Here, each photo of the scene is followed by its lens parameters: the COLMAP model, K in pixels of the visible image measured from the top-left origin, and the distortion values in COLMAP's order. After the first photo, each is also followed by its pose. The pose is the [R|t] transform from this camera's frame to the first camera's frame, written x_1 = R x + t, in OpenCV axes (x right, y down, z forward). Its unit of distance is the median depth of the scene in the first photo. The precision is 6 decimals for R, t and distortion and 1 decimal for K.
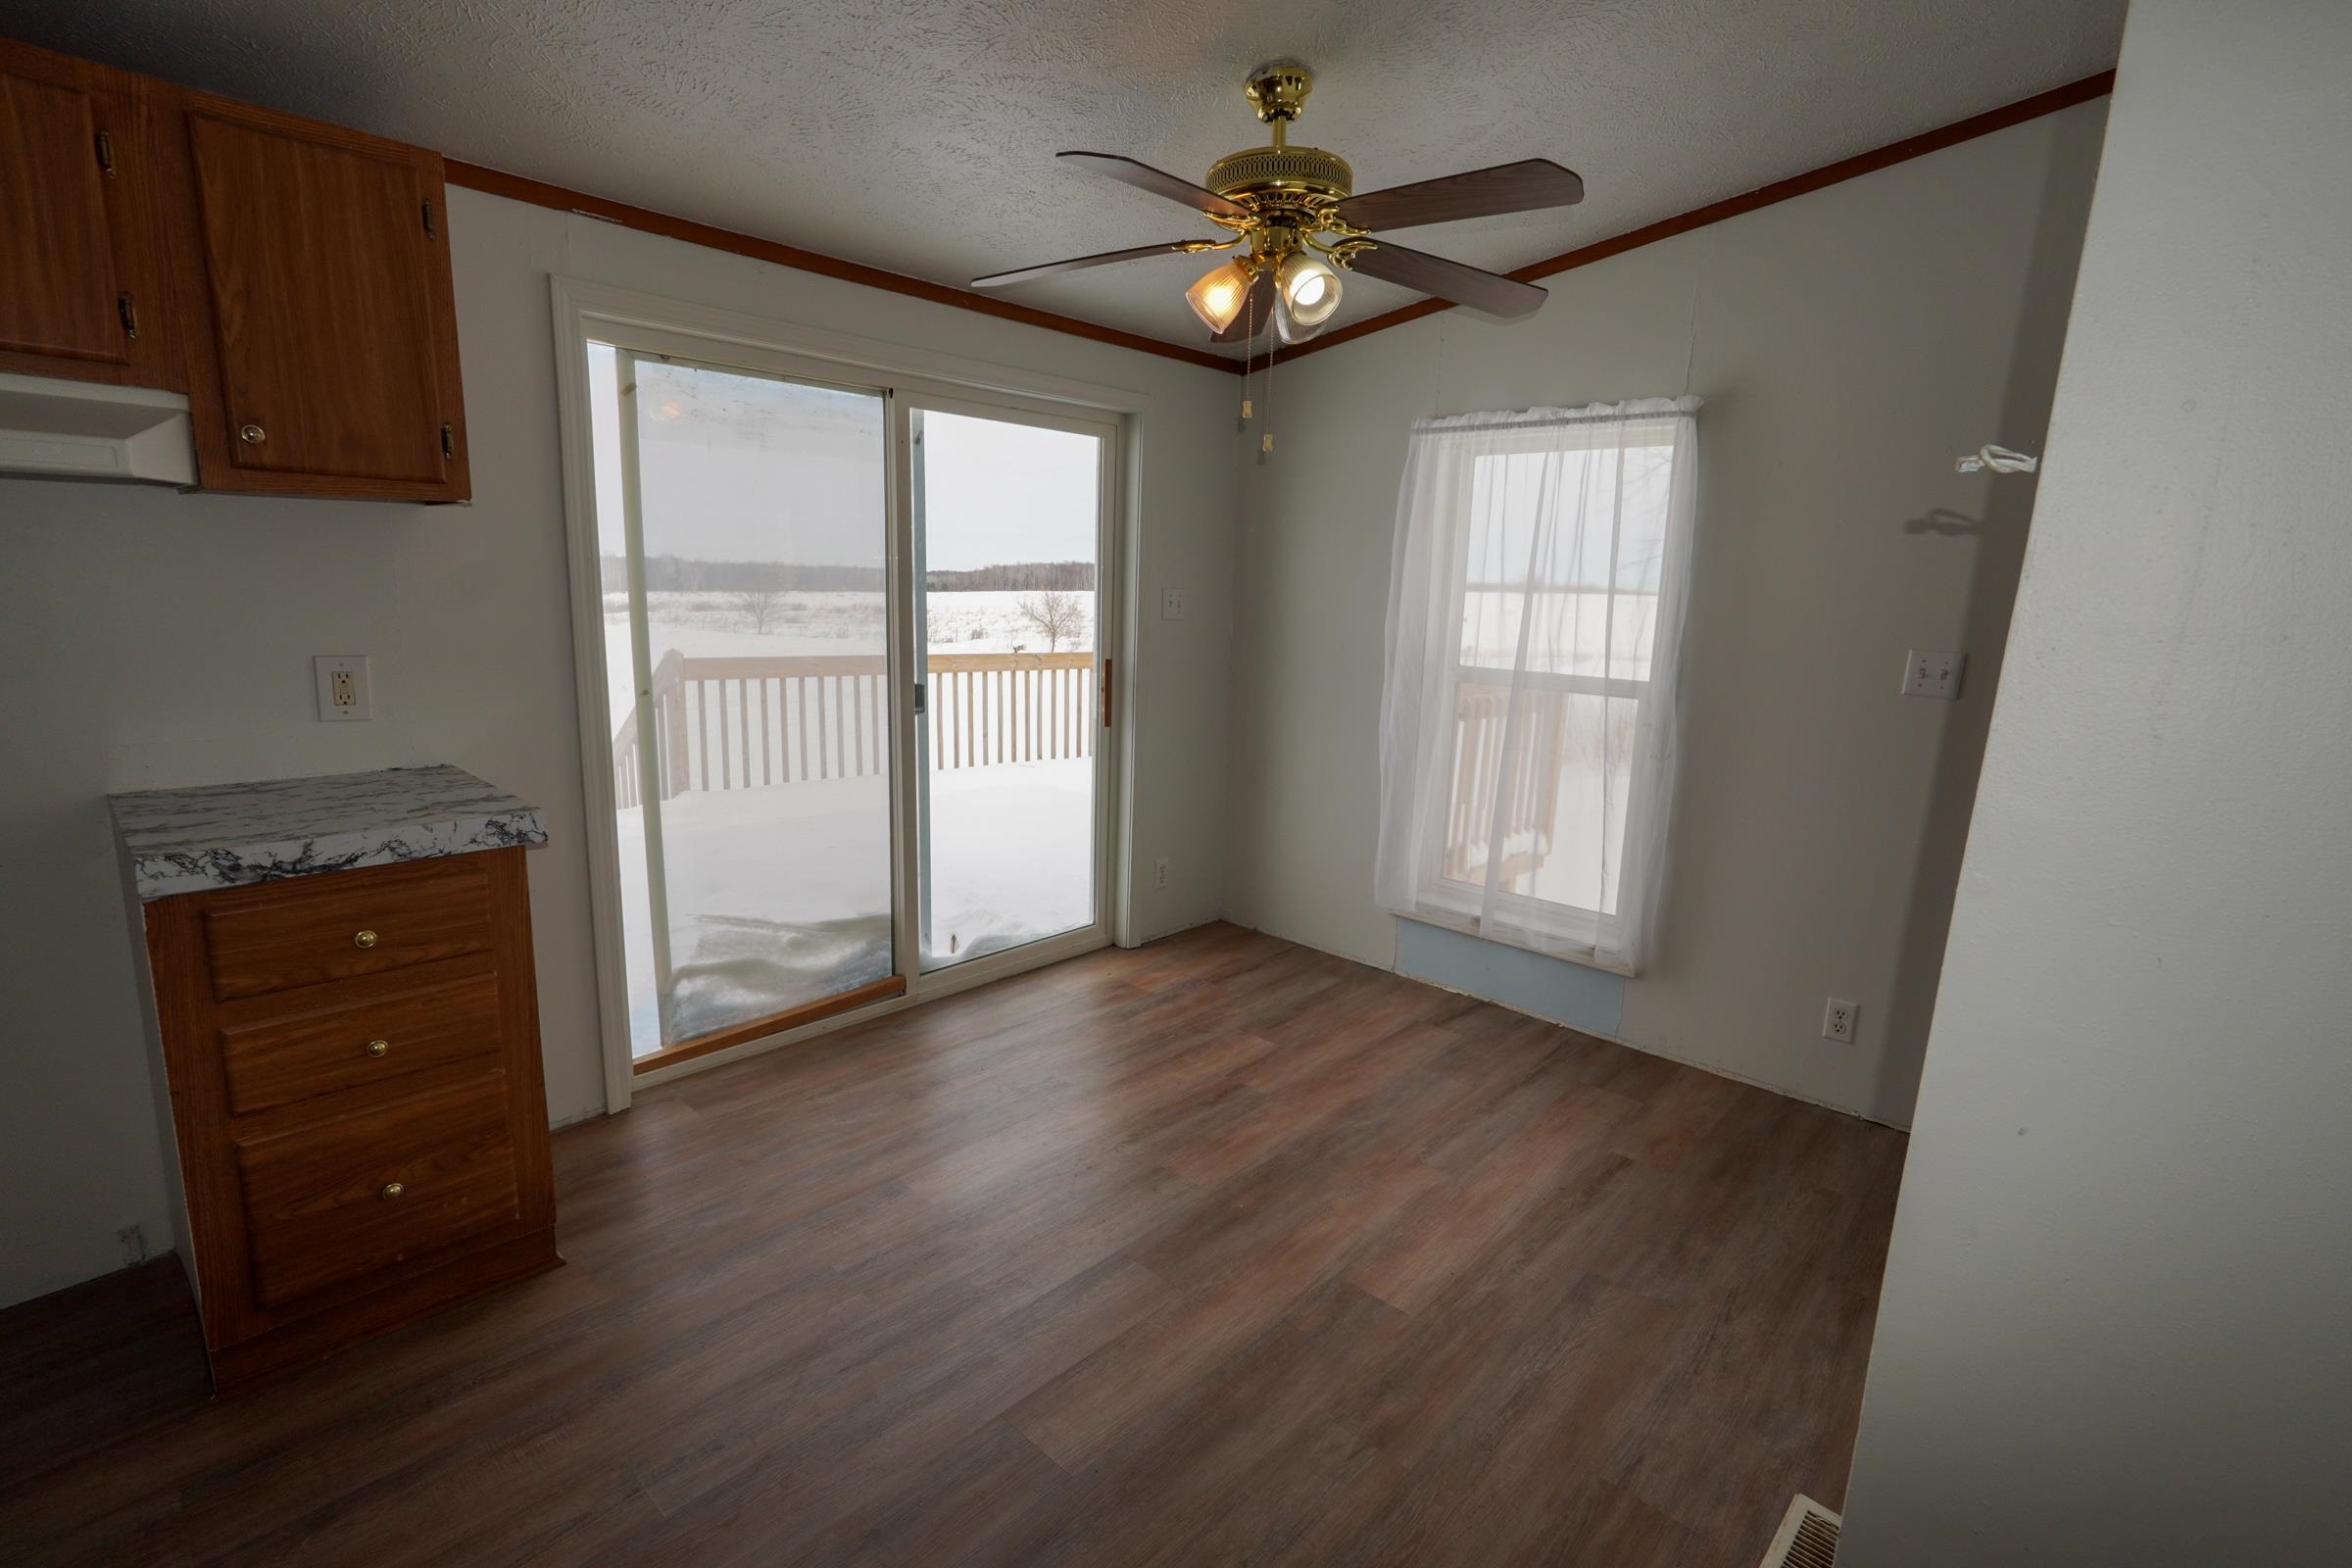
lens RADIAL K [[1071.4, 0, 1172.9], [0, 1071.4, 784.4], [0, 0, 1]] dist [0.004052, 0.000728]
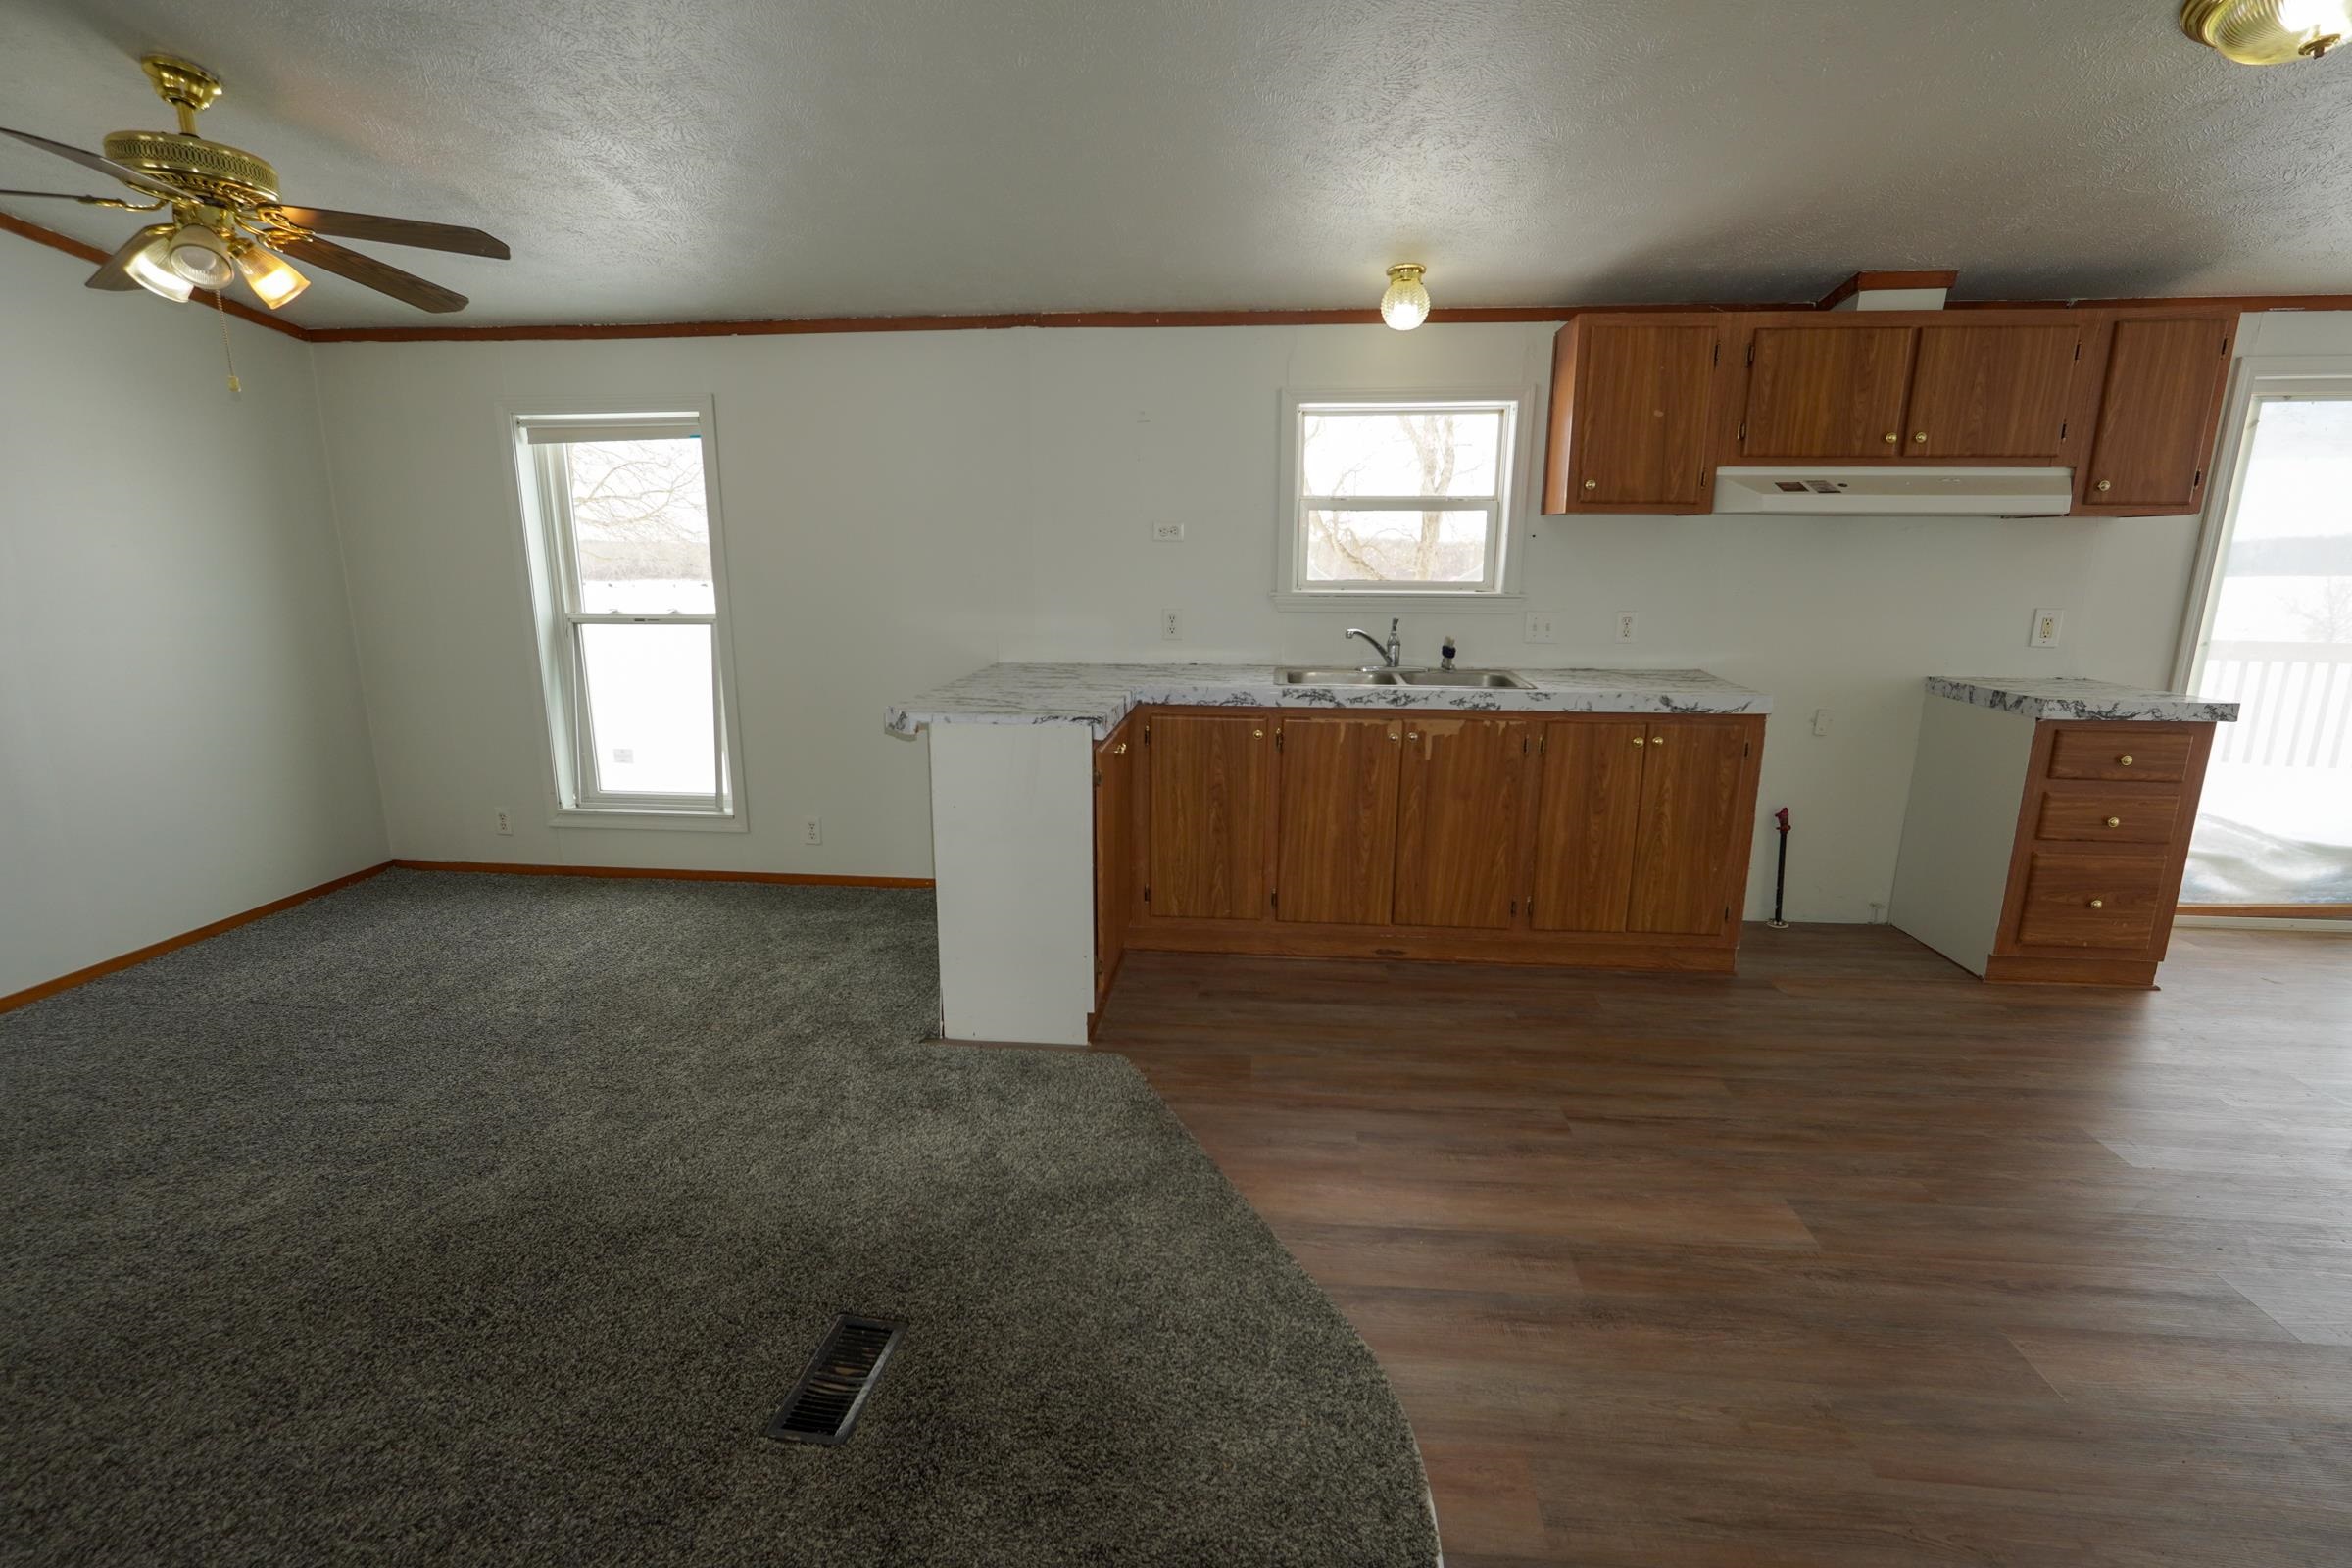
lens RADIAL K [[1071.4, 0, 1175.2], [0, 1071.4, 784.3], [0, 0, 1]] dist [0.004052, 0.000728]
pose [[0.615741, 0.141889, -0.775068, -0.317736], [-0.134748, 0.988124, 0.073844, 0.261121], [0.776342, 0.058970, 0.627548, -1.369312]]
